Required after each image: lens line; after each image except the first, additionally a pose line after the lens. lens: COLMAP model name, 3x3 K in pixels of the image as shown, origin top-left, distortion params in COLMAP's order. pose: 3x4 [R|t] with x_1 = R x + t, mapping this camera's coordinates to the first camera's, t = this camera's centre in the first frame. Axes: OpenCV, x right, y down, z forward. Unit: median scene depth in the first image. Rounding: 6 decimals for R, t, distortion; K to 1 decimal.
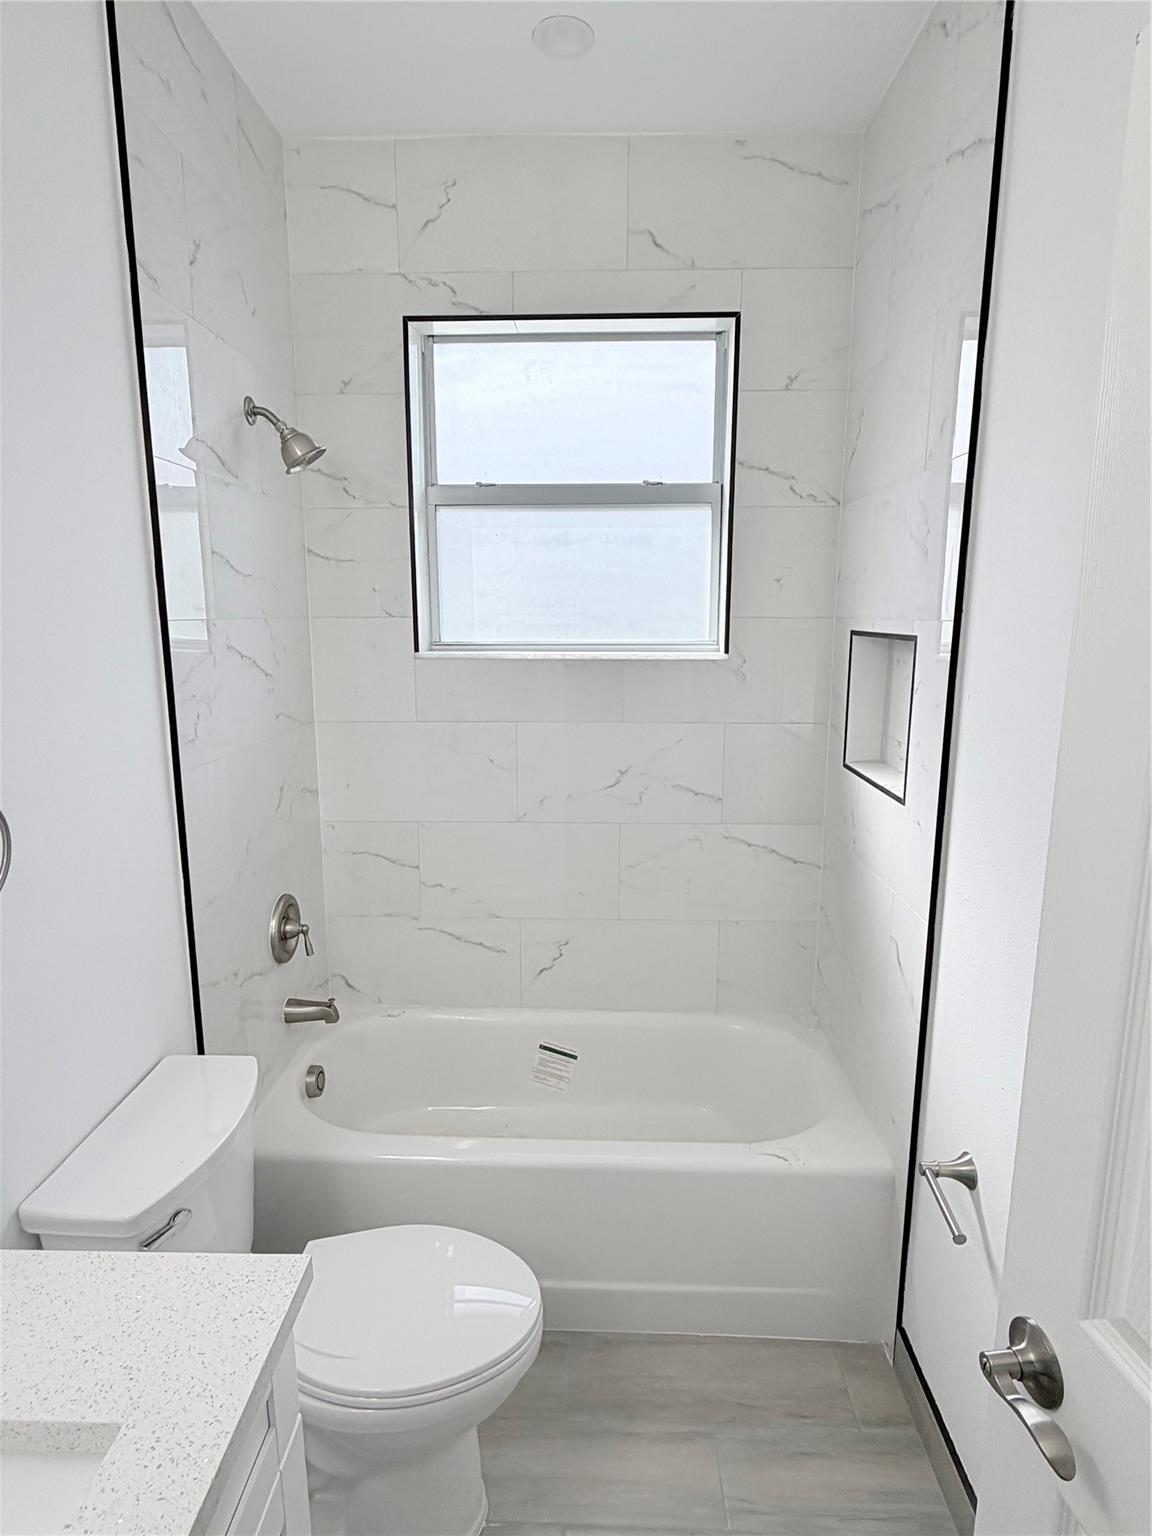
lens RADIAL K [[855.0, 0, 579.3], [0, 855.0, 769.4], [0, 0, 1]] dist [0.000147, 0.000665]
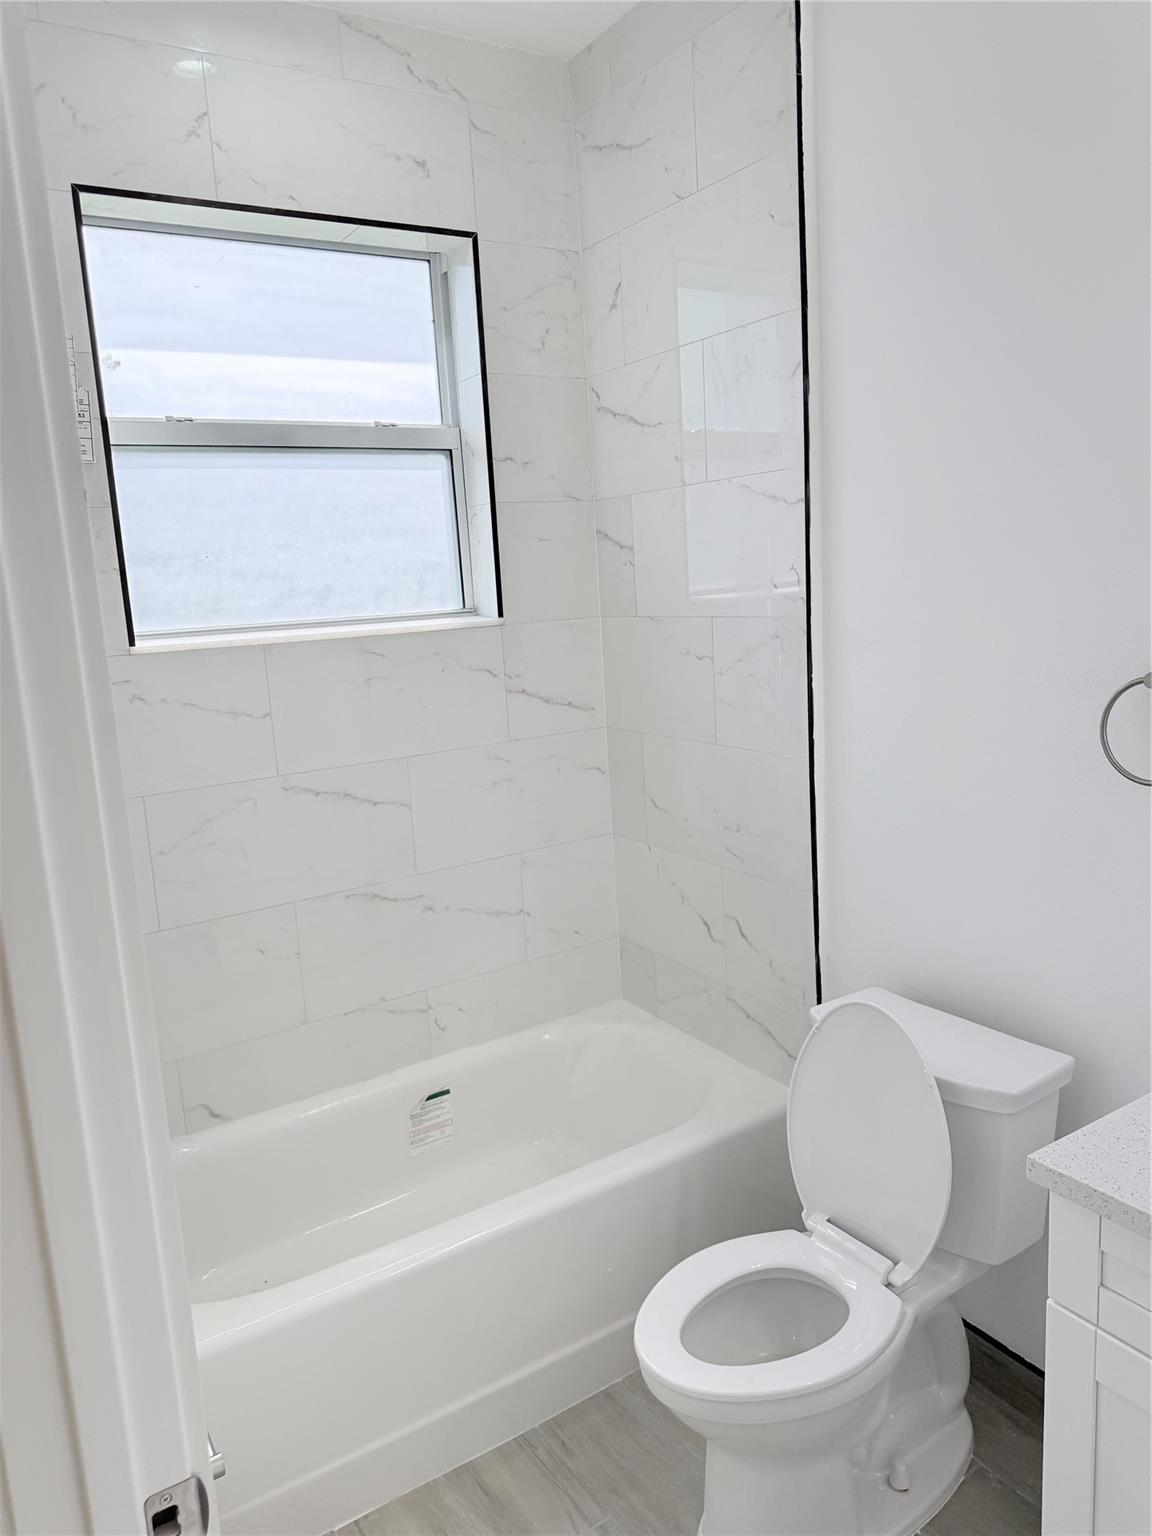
lens RADIAL K [[1077.1, 0, 582.6], [0, 1077.1, 760.6], [0, 0, 1]] dist [0.045859, -0.034401]
pose [[0.826682, -0.140519, 0.544840, -0.415714], [0.153980, 0.987848, 0.021141, -0.001926], [-0.541190, 0.066418, 0.838273, 0.033212]]
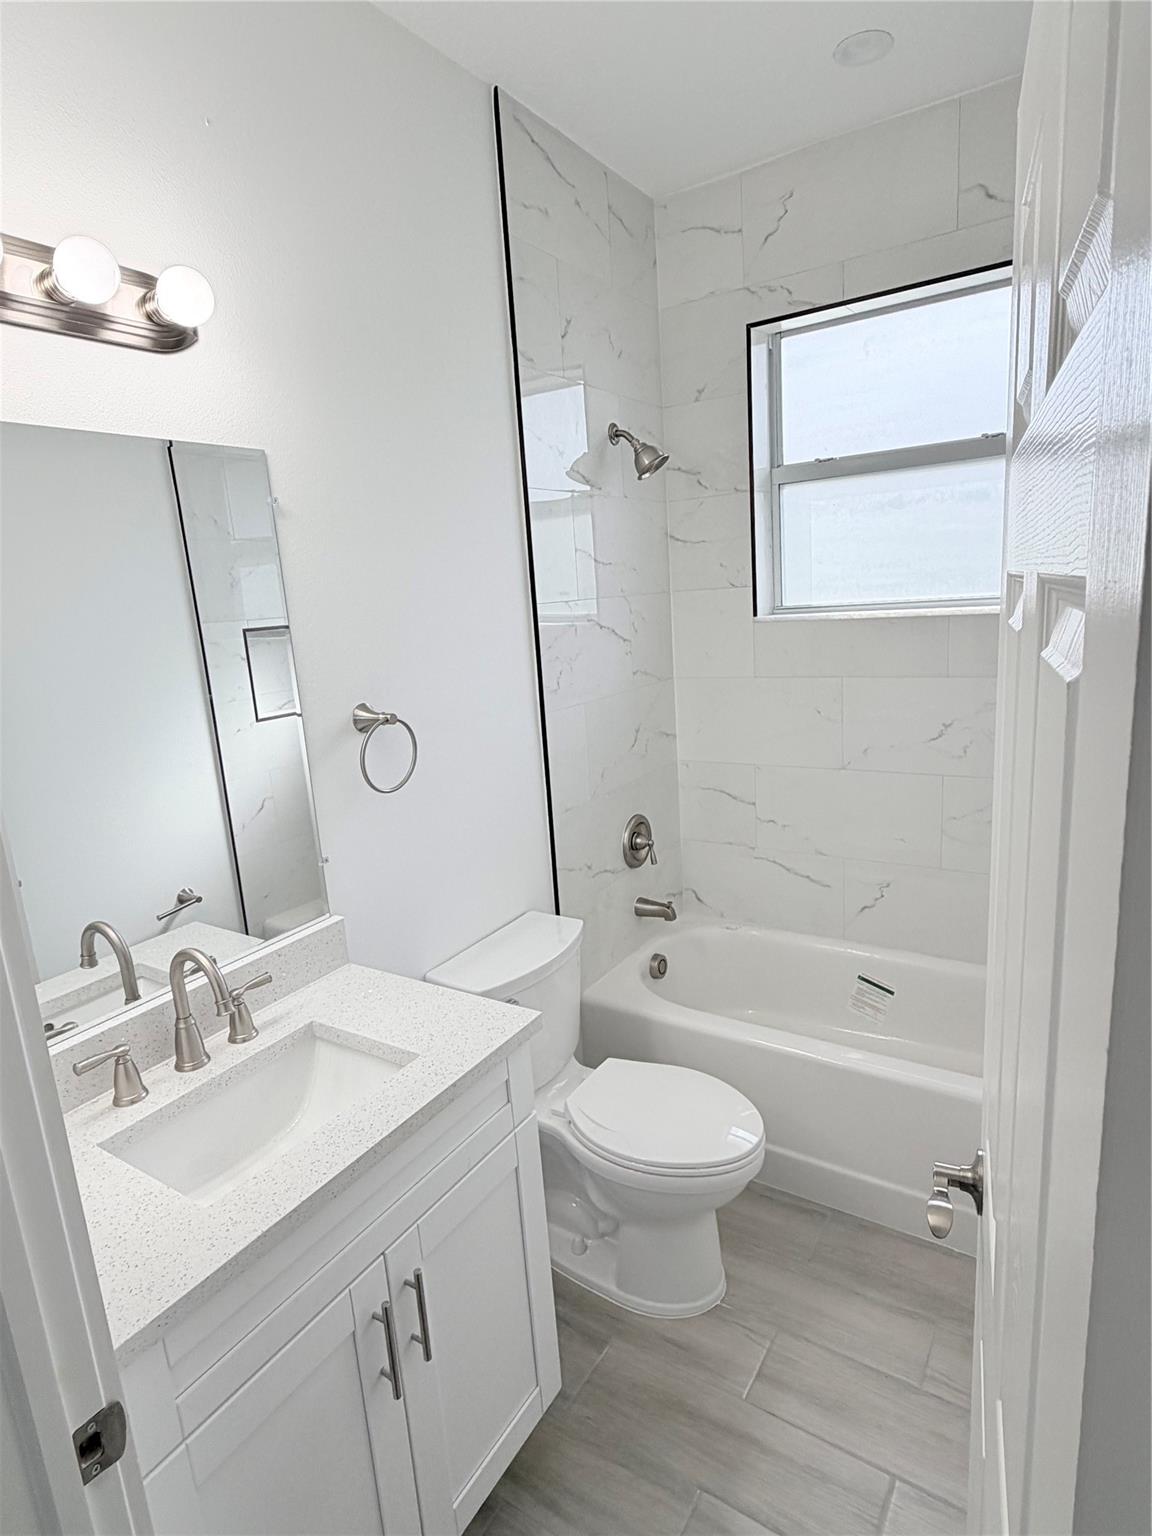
lens RADIAL K [[855.0, 0, 566.7], [0, 855.0, 768.6], [0, 0, 1]] dist [0.000147, 0.000665]
pose [[0.850275, 0.050198, -0.523940, 0.222315], [-0.027227, 0.998304, 0.051460, 0.015801], [0.525635, -0.029490, 0.850199, -0.126813]]
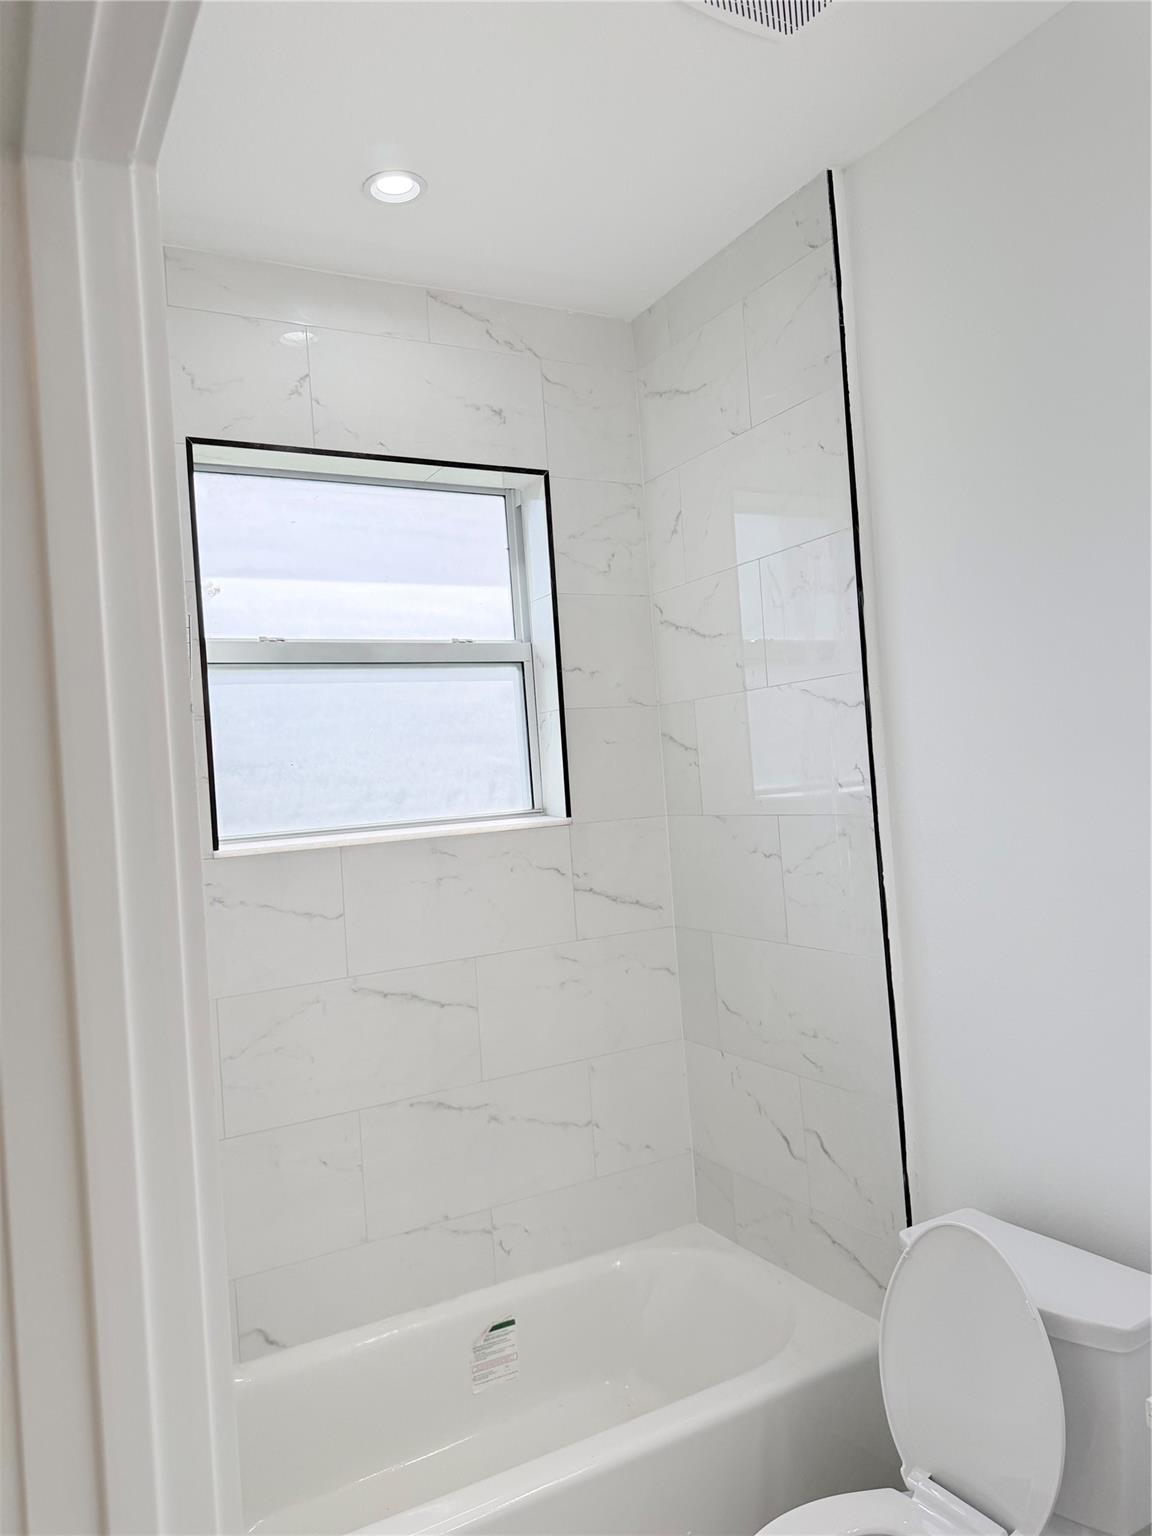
lens RADIAL K [[1077.1, 0, 585.2], [0, 1077.1, 756.6], [0, 0, 1]] dist [0.045859, -0.034401]
pose [[0.857805, -0.047351, 0.511789, -0.422526], [0.156835, 0.972372, -0.172904, -0.001123], [-0.489462, 0.228585, 0.841532, 0.022672]]
